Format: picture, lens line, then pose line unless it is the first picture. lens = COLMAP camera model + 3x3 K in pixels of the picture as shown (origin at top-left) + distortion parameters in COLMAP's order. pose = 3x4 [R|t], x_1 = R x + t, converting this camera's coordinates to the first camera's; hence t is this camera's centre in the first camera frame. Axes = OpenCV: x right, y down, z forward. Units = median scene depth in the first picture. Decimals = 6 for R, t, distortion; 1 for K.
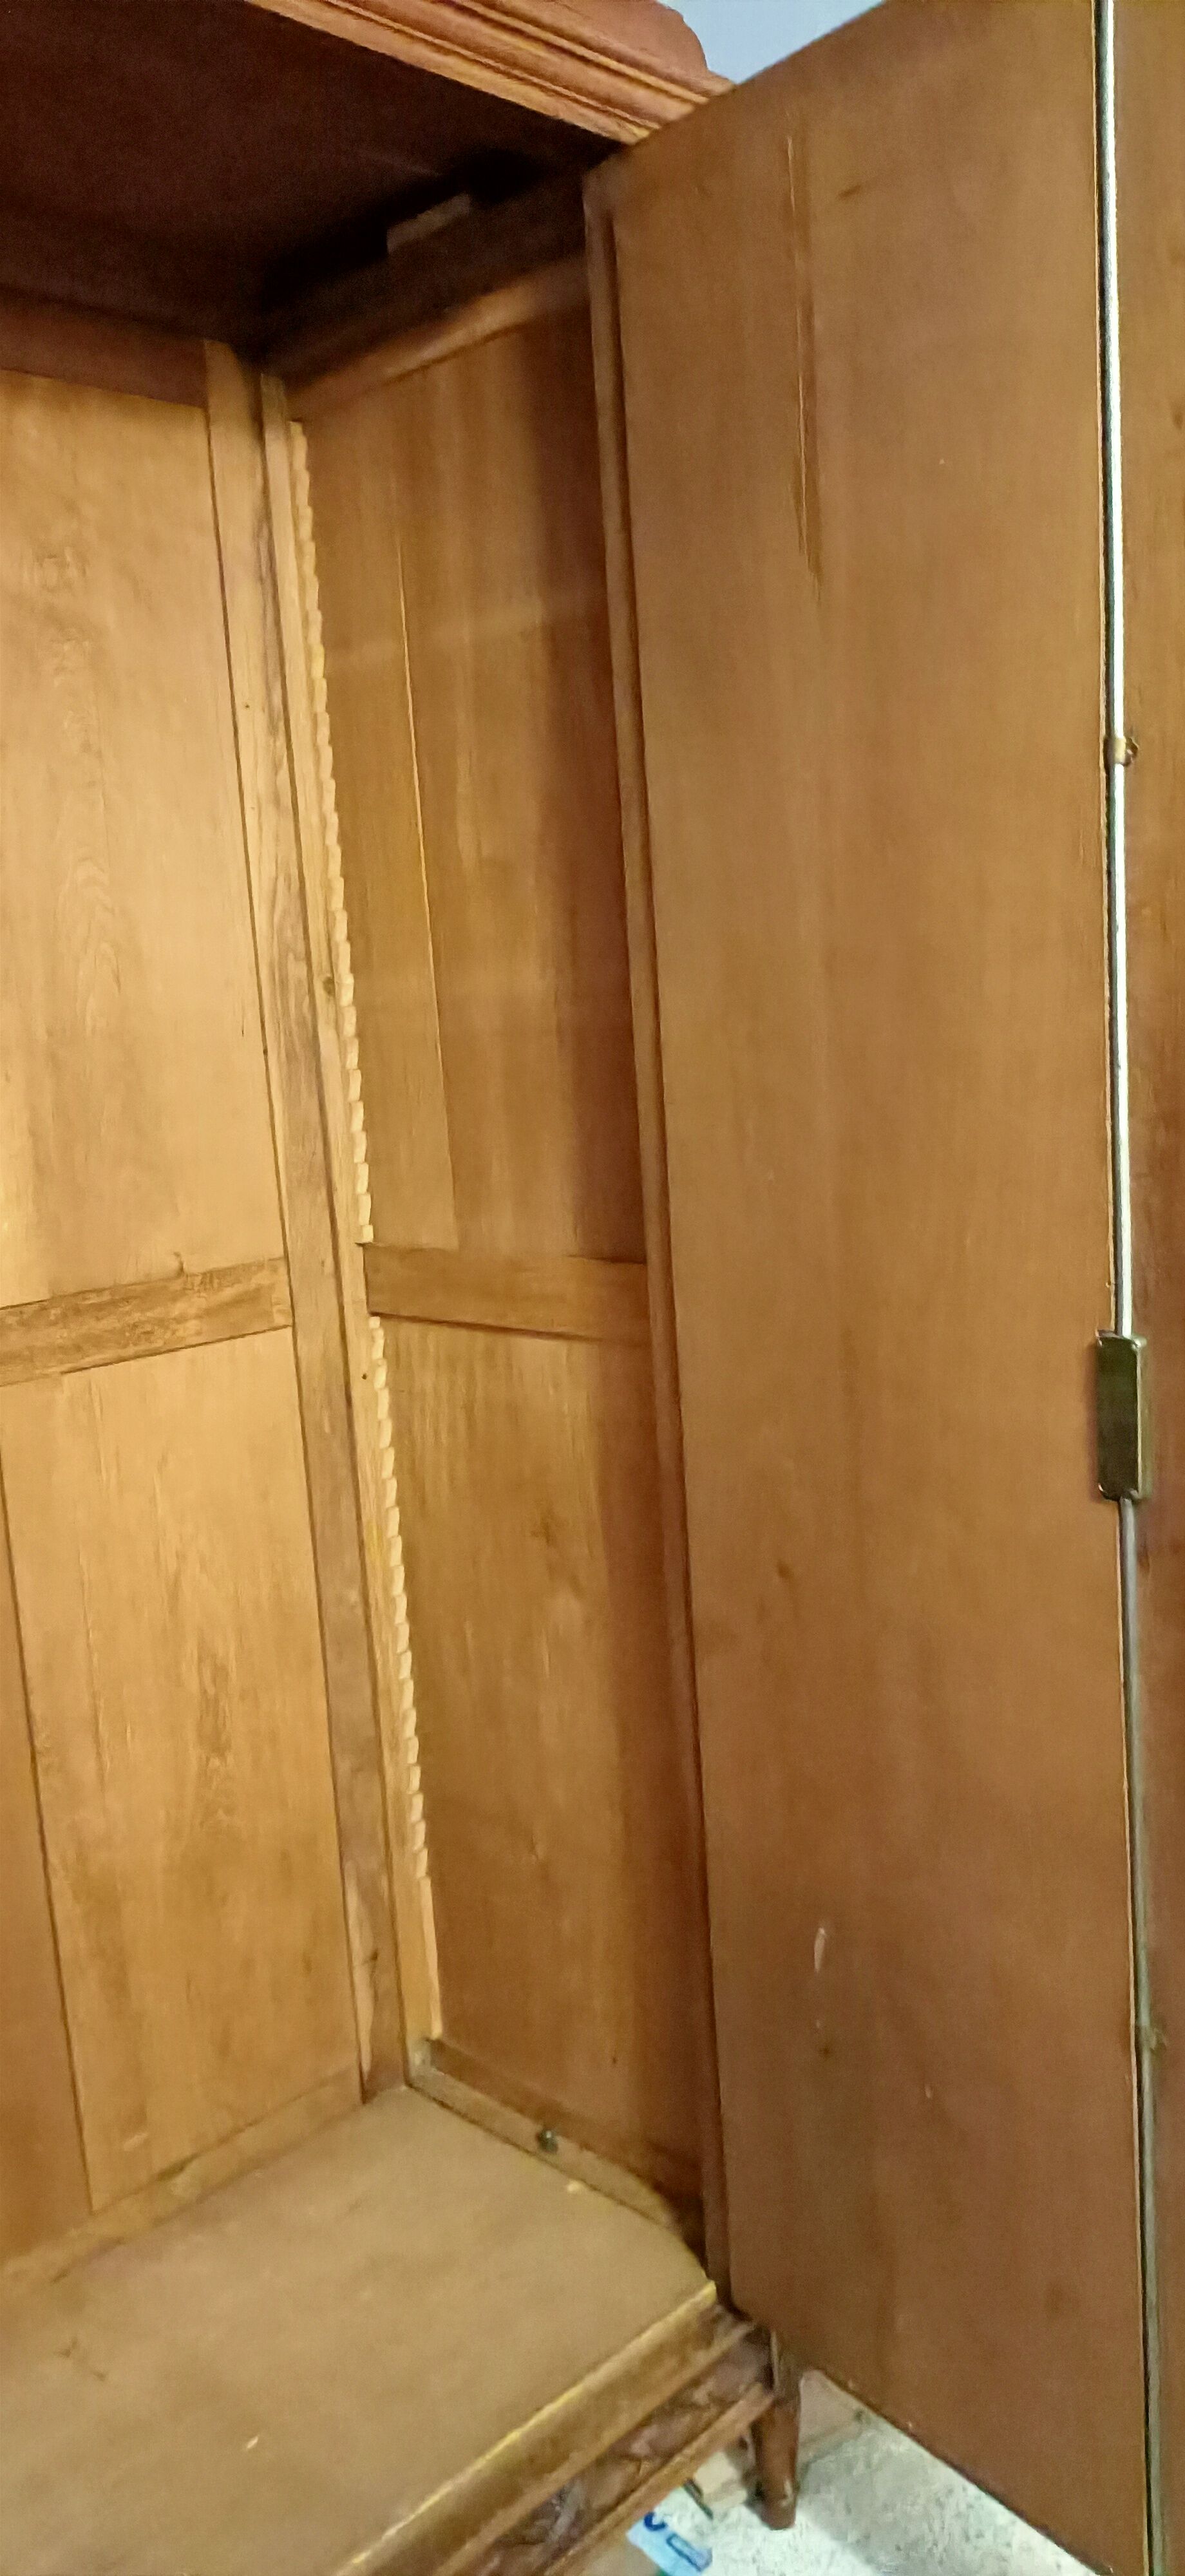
lens RADIAL K [[1935.8, 0, 586.5], [0, 1935.8, 1288.0], [0, 0, 1]] dist [0.040539, -0.029687]
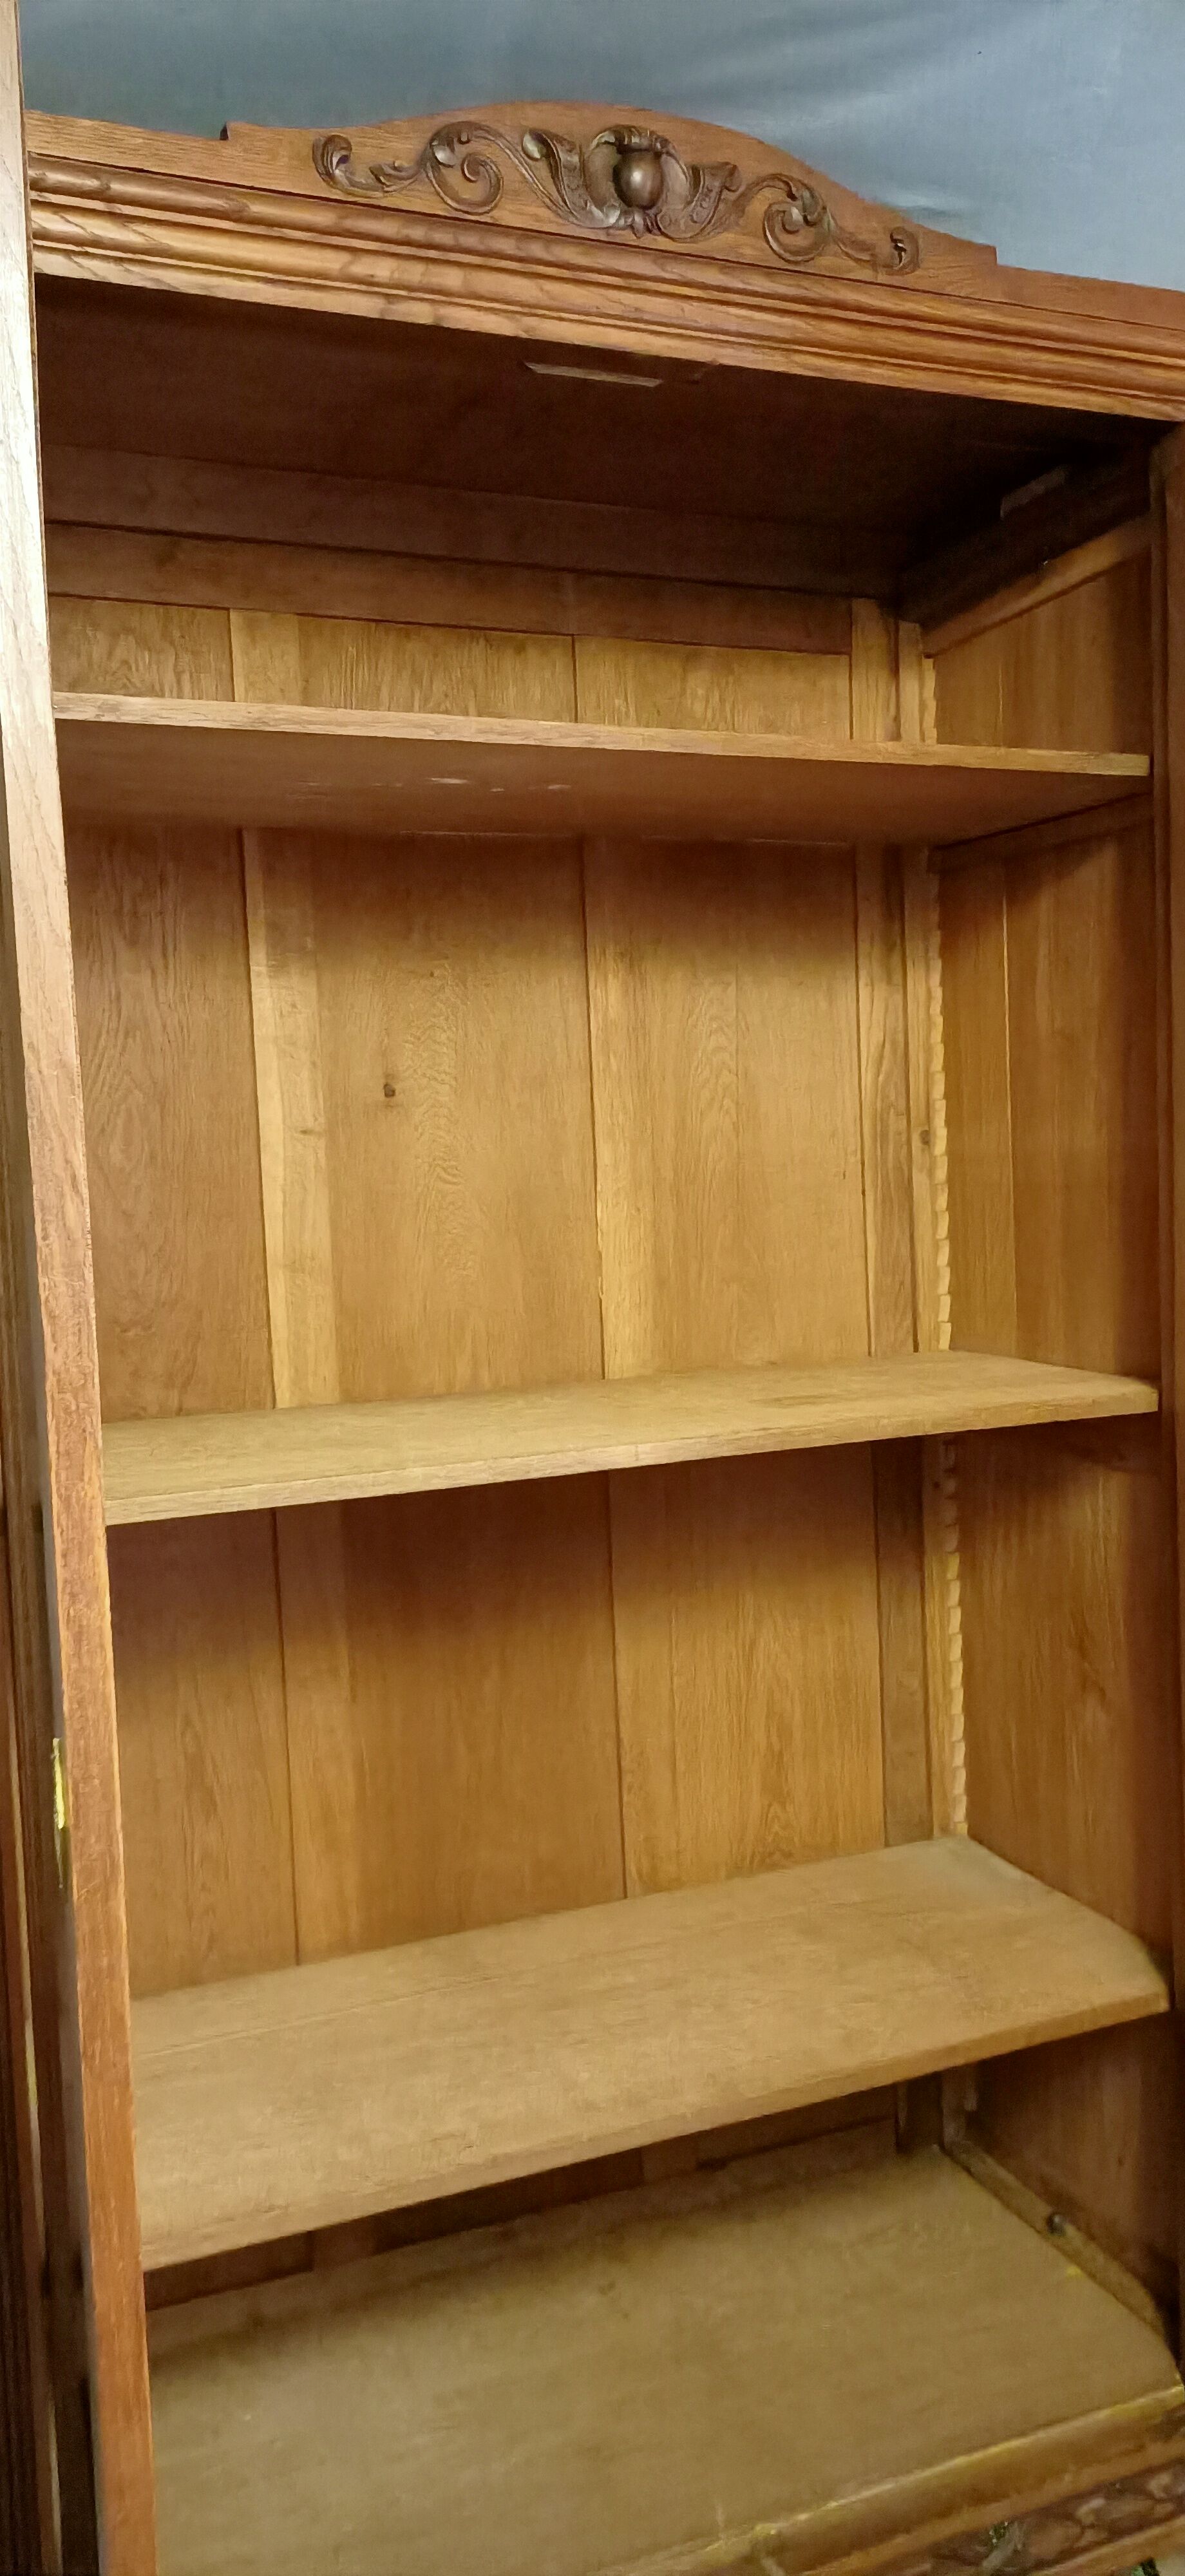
lens RADIAL K [[1935.8, 0, 593.3], [0, 1935.8, 1281.6], [0, 0, 1]] dist [0.040539, -0.029687]
pose [[0.919549, 0.054337, -0.389201, 0.138645], [-0.079552, 0.995628, -0.048954, -0.000633], [0.384839, 0.075977, 0.919851, -0.116069]]
